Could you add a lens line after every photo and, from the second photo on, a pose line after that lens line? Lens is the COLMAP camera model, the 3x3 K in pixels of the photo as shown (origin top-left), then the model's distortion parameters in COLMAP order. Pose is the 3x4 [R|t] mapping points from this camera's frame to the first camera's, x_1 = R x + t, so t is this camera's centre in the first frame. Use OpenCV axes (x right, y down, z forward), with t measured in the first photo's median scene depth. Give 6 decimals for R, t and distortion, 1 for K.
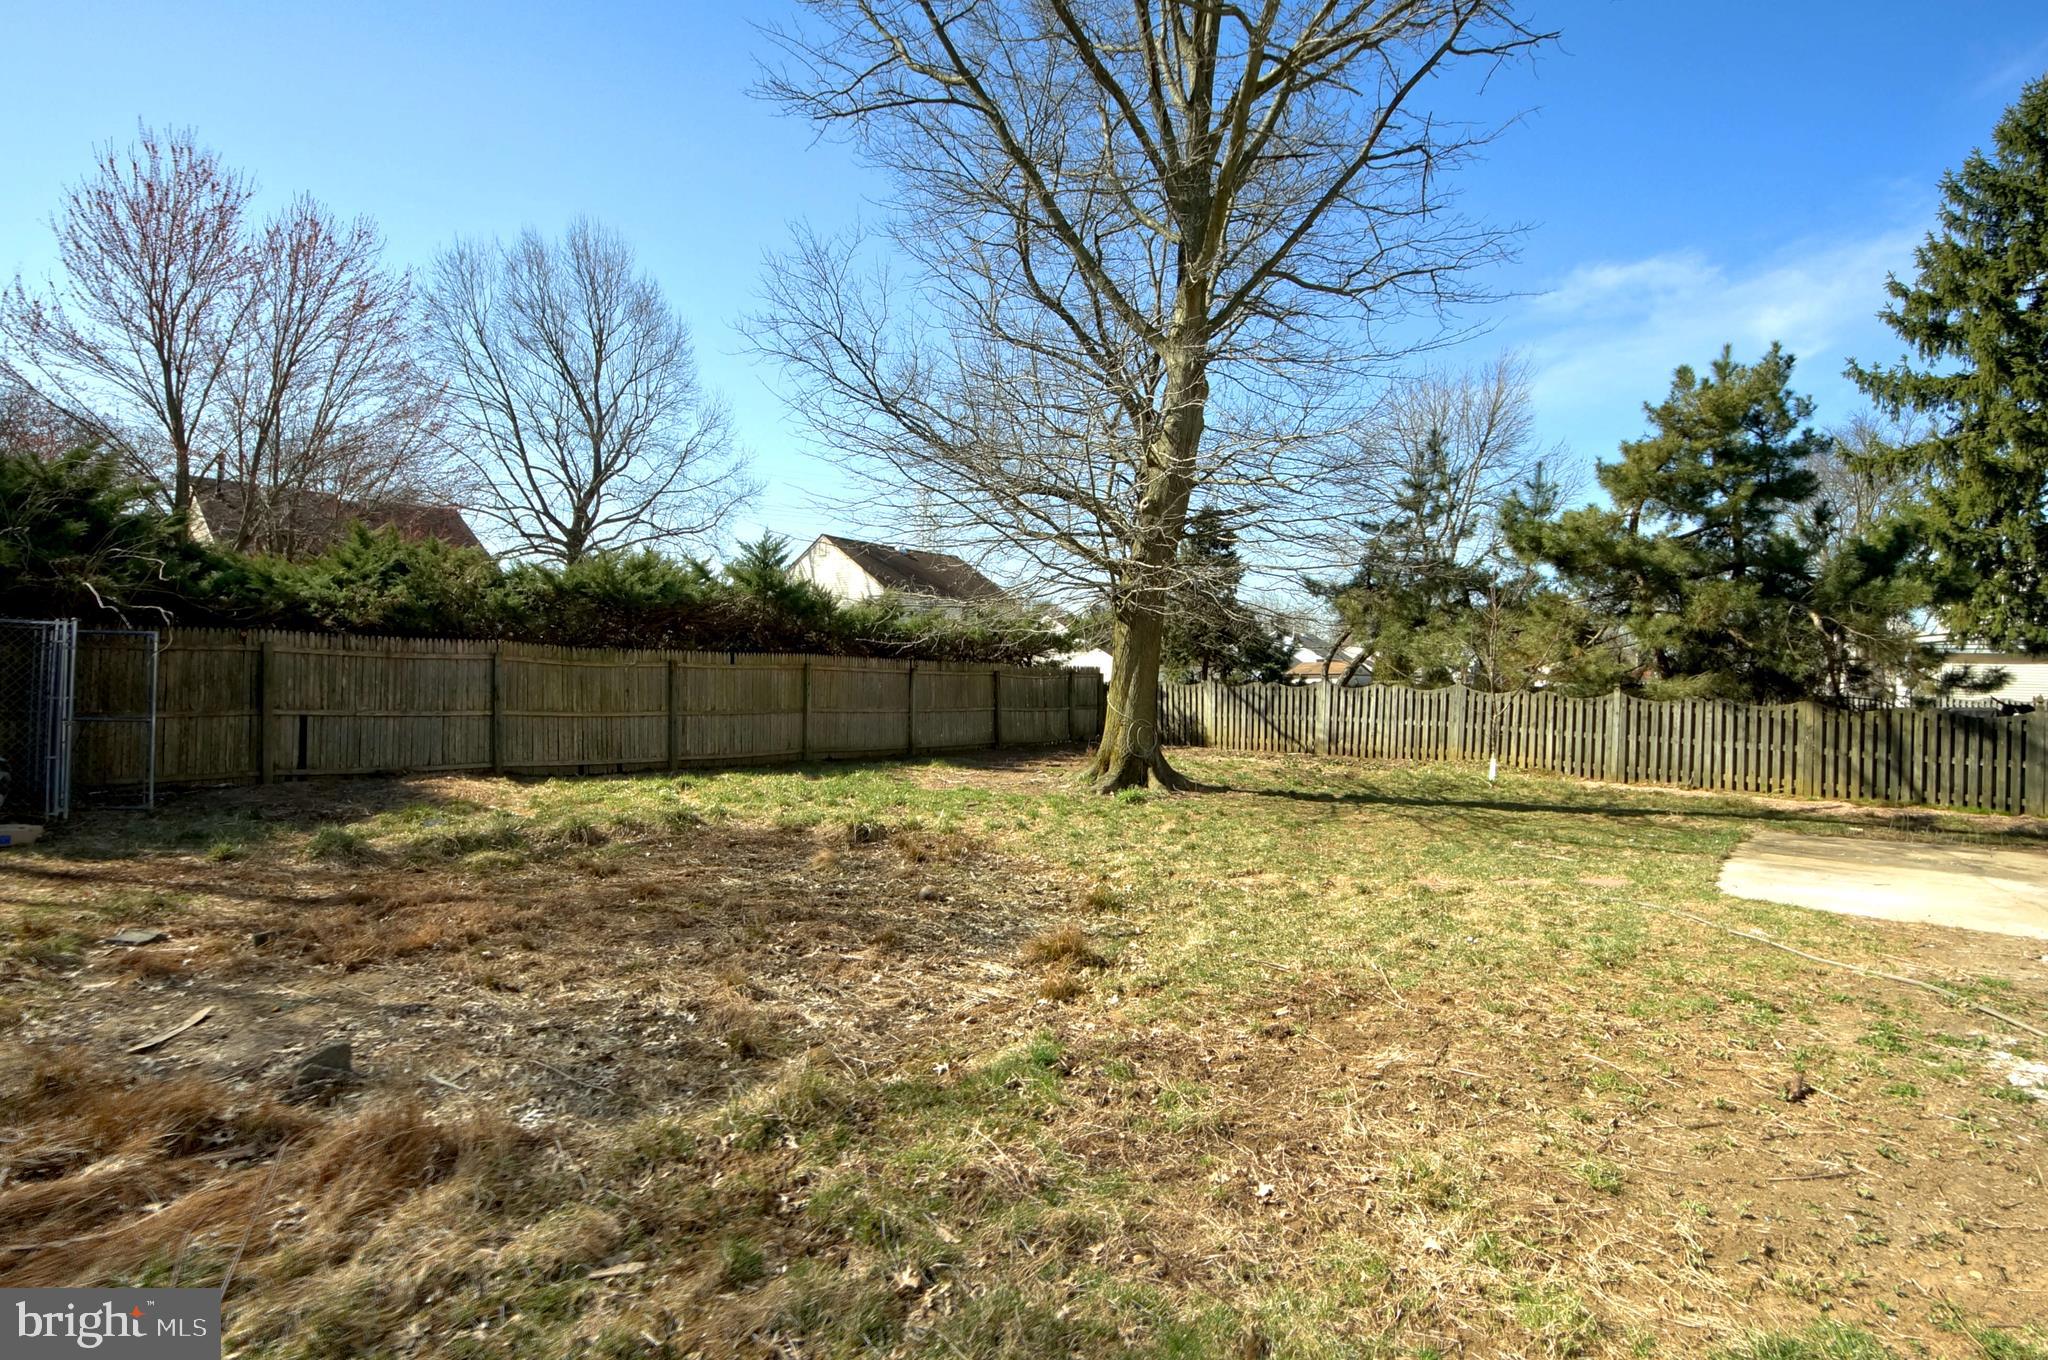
lens RADIAL K [[764.1, 0, 1051.9], [0, 764.1, 677.8], [0, 0, 1]] dist [-0.000138, -0.000037]
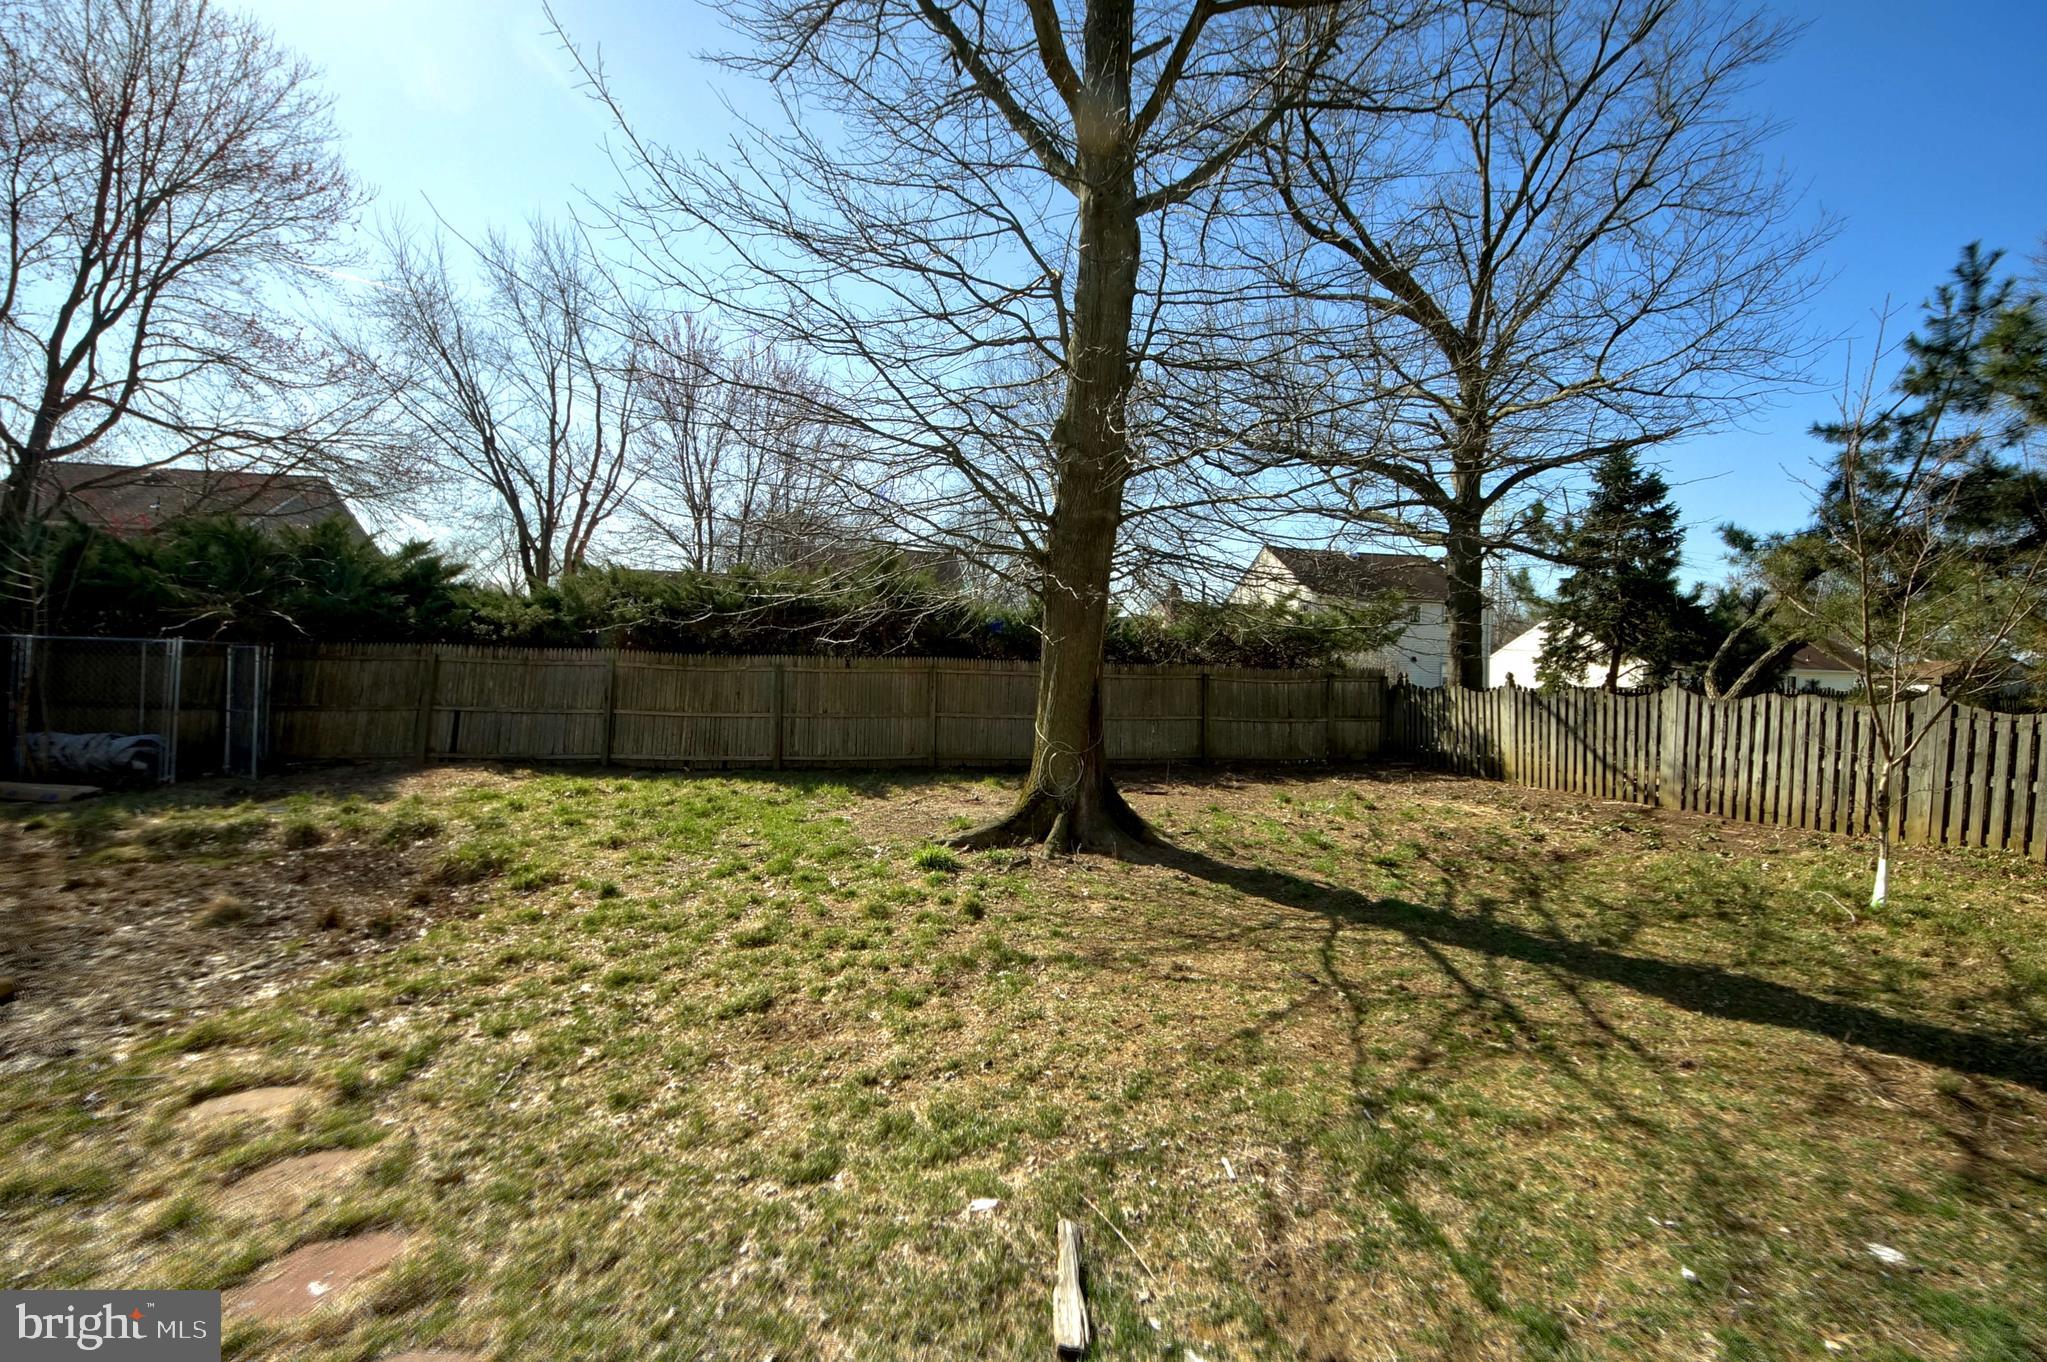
lens RADIAL K [[763.7, 0, 1051.4], [0, 763.7, 678.8], [0, 0, 1]] dist [-0.000138, -0.000037]
pose [[0.865000, 0.000785, -0.501771, 0.269008], [-0.002137, 0.999995, -0.002120, -0.000419], [0.501767, 0.002906, 0.864998, 0.249316]]
